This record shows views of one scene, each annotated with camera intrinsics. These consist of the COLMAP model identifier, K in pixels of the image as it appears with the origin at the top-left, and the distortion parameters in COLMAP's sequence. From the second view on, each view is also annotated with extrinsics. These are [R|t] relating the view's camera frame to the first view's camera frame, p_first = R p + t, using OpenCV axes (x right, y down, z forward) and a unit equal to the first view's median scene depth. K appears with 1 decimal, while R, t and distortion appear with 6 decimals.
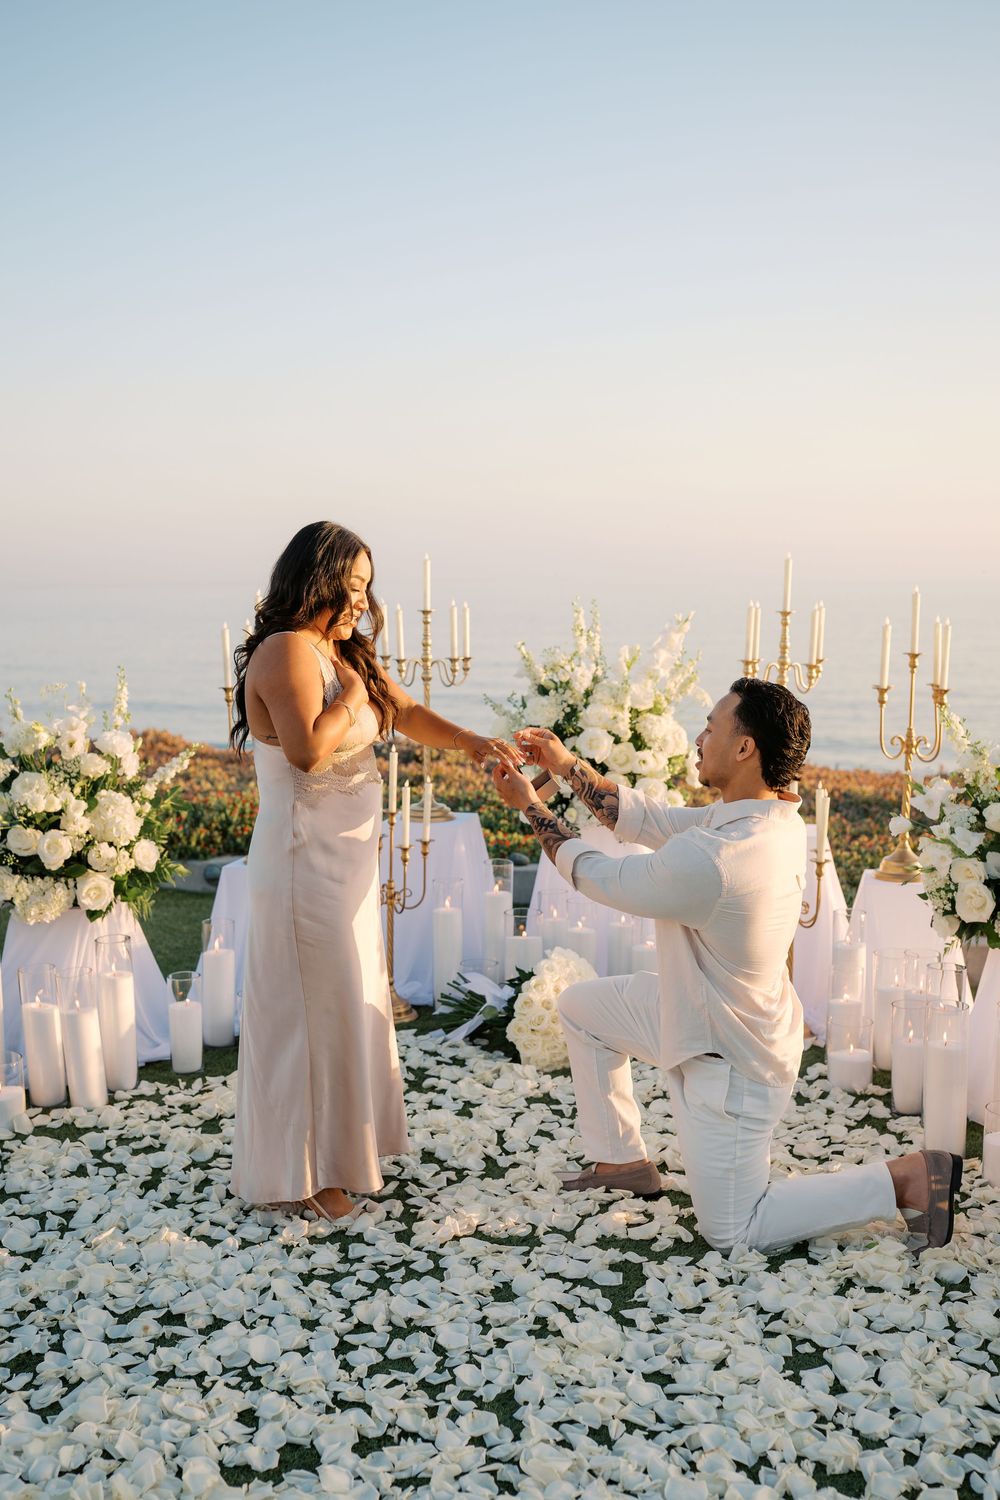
lens RADIAL K [[1544.8, 0, 489.5], [0, 1544.8, 796.1], [0, 0, 1]] dist [0.002989, -0.008900]
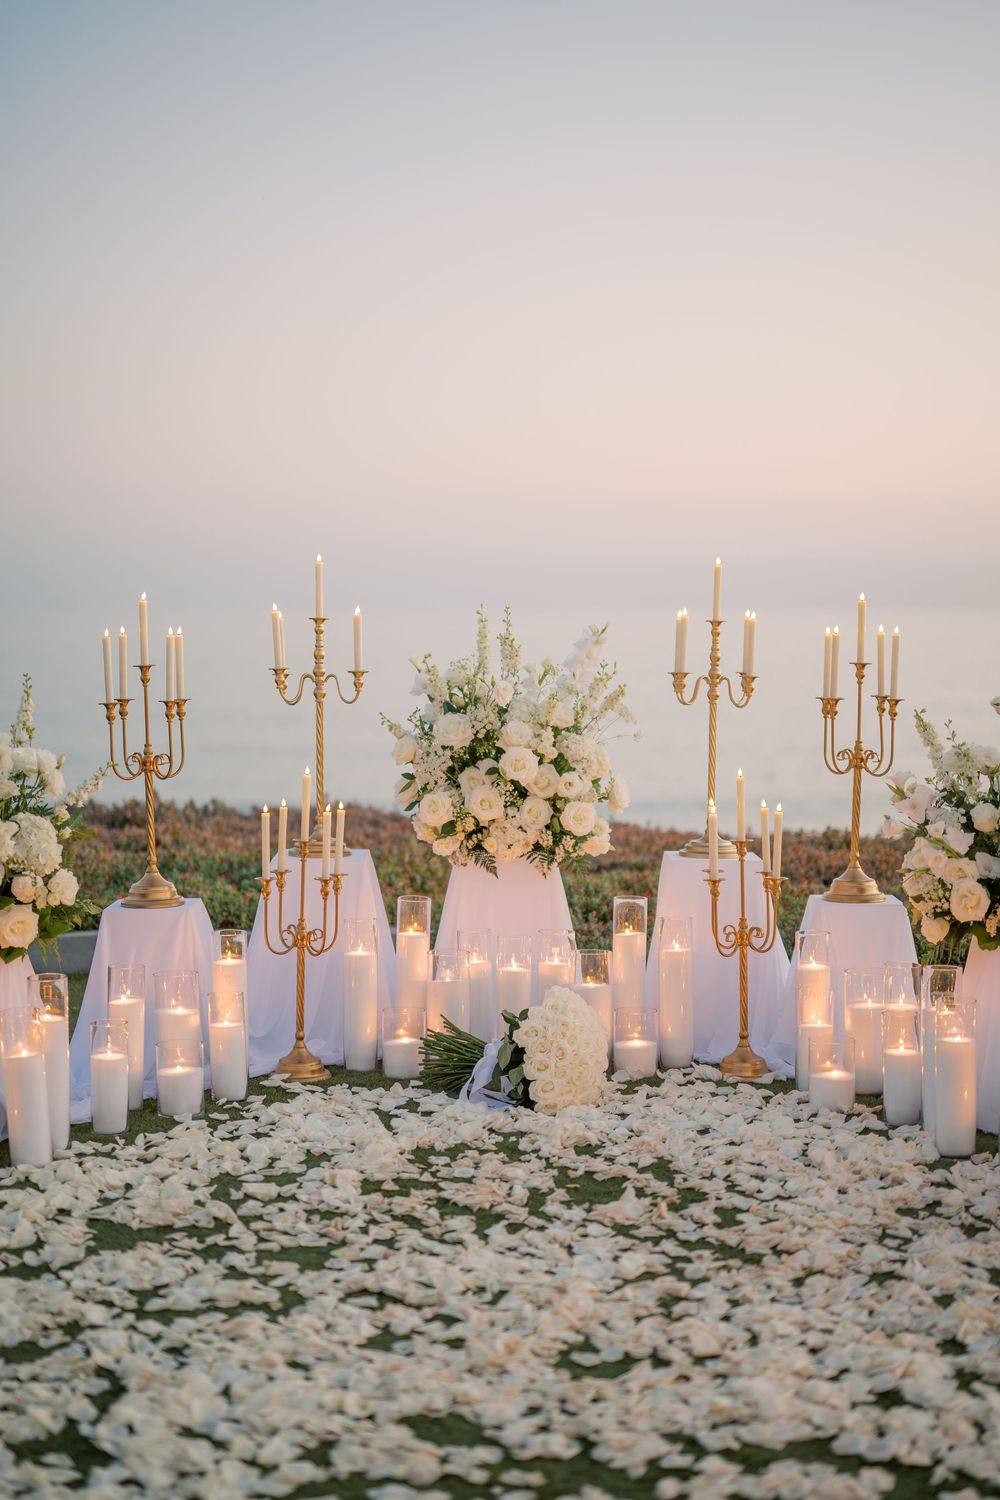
lens RADIAL K [[2208.3, 0, 499.8], [0, 2208.3, 751.8], [0, 0, 1]] dist [-0.021586, 0.016914]
pose [[0.974208, -0.007170, 0.225538, -0.277693], [0.024114, 0.997080, -0.072461, 0.061874], [-0.224360, 0.076031, 0.971536, -0.302767]]
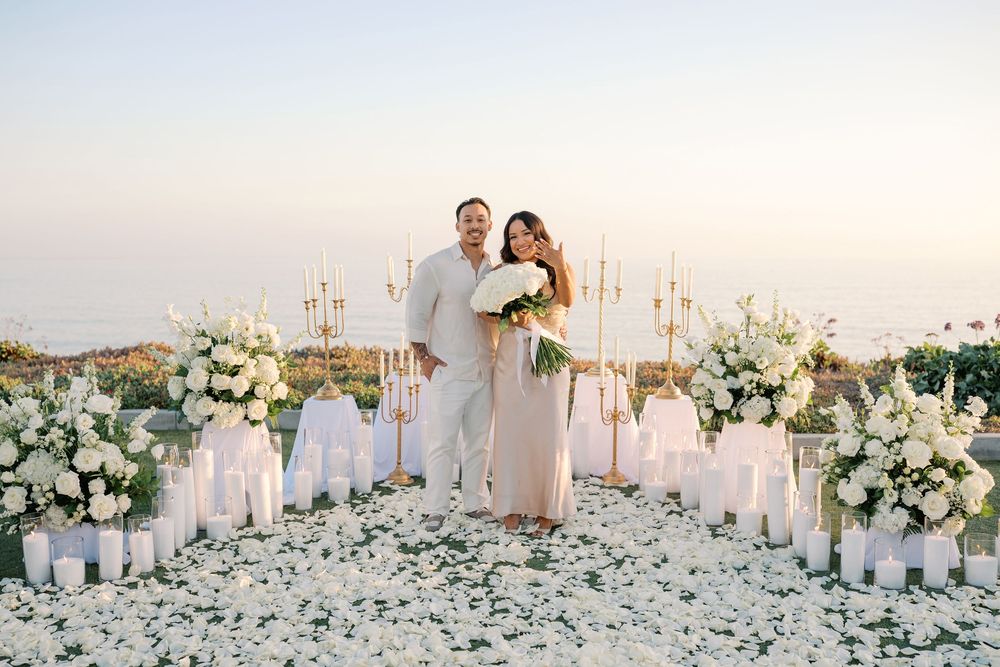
lens RADIAL K [[1012.8, 0, 488.4], [0, 1012.8, 353.4], [0, 0, 1]] dist [0.001356, -0.000316]
pose [[0.981294, -0.010697, 0.192218, -0.222993], [0.019202, 0.998915, -0.042439, 0.052535], [-0.191556, 0.045336, 0.980434, -0.230718]]
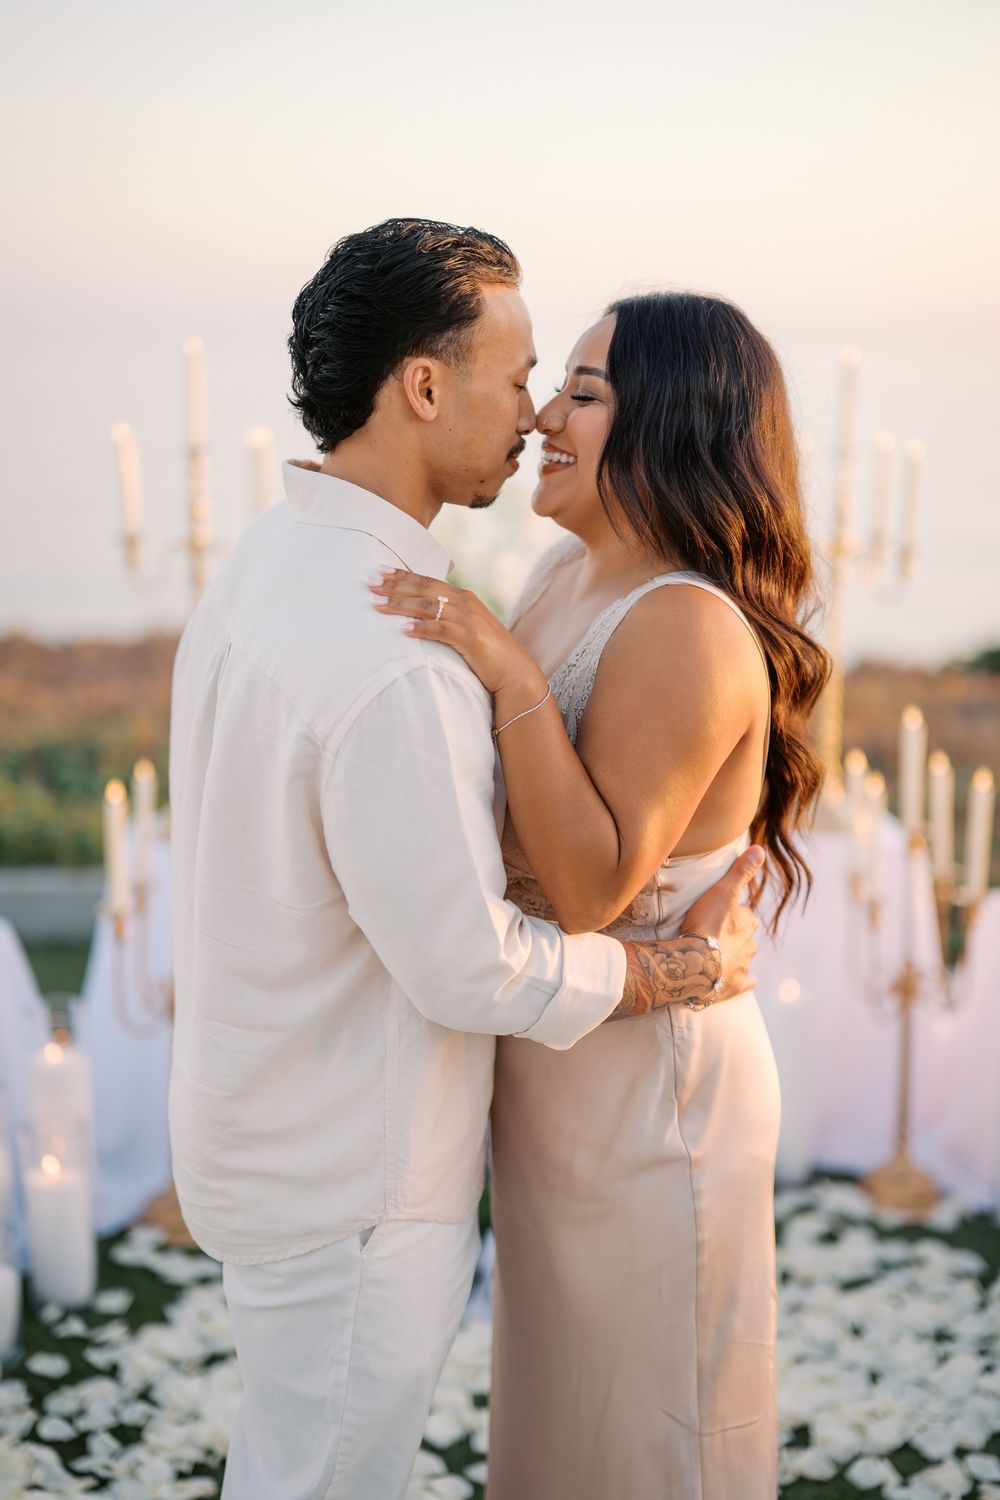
lens RADIAL K [[2105.3, 0, 497.4], [0, 2105.3, 752.4], [0, 0, 1]] dist [0.010155, 0.022560]
pose [[0.948236, -0.042153, 0.314757, -0.214505], [0.029559, 0.998564, 0.044682, -0.057425], [-0.316188, -0.033065, 0.948120, 0.338676]]
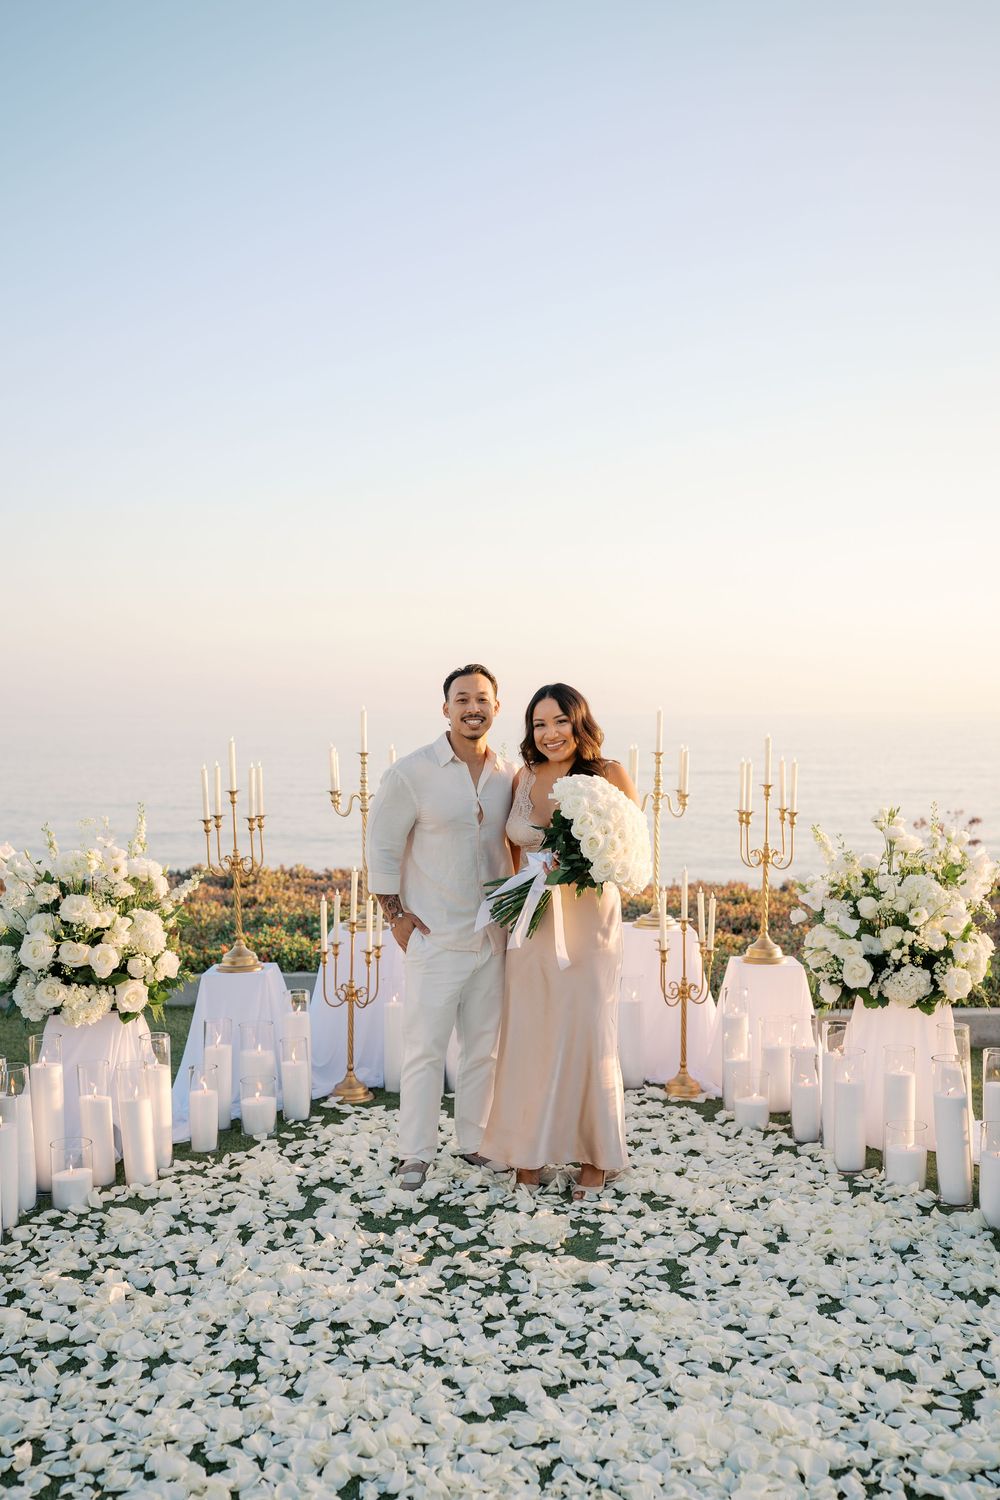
lens RADIAL K [[1468.9, 0, 493.6], [0, 1468.9, 787.9], [0, 0, 1]] dist [0.002370, -0.006507]
pose [[0.974905, -0.010328, 0.222382, -0.240793], [0.030239, 0.995809, -0.086316, 0.009629], [-0.220559, 0.090875, 0.971131, -0.149106]]
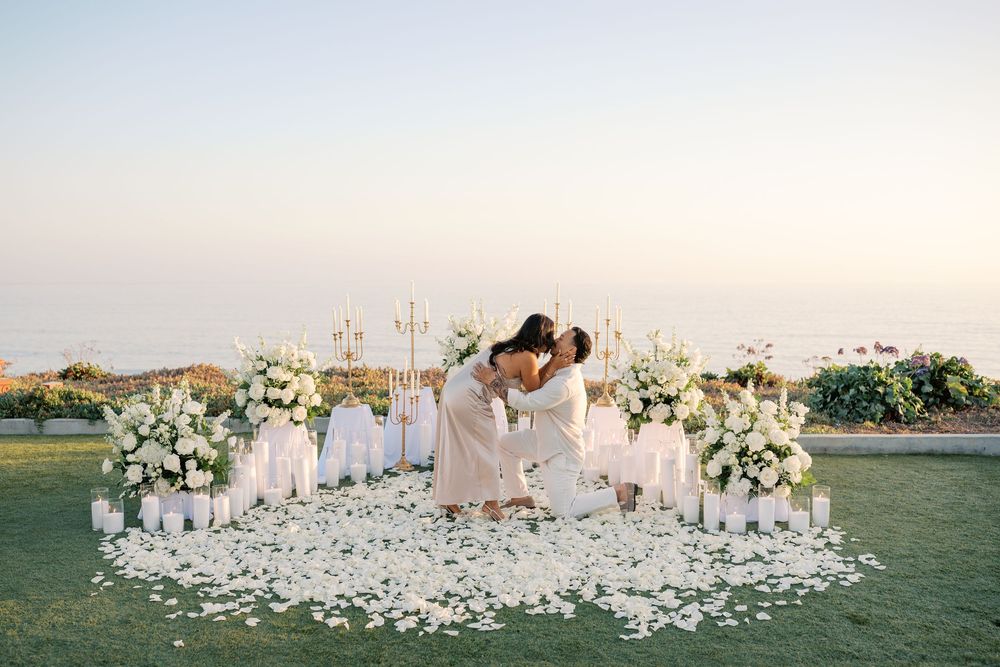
lens RADIAL K [[957.9, 0, 496.8], [0, 957.9, 343.7], [0, 0, 1]] dist [0.001799, 0.001152]
pose [[0.981598, -0.005062, 0.190890, -0.244034], [0.019381, 0.997127, -0.073220, 0.070712], [-0.189971, 0.075572, 0.978877, -0.610093]]
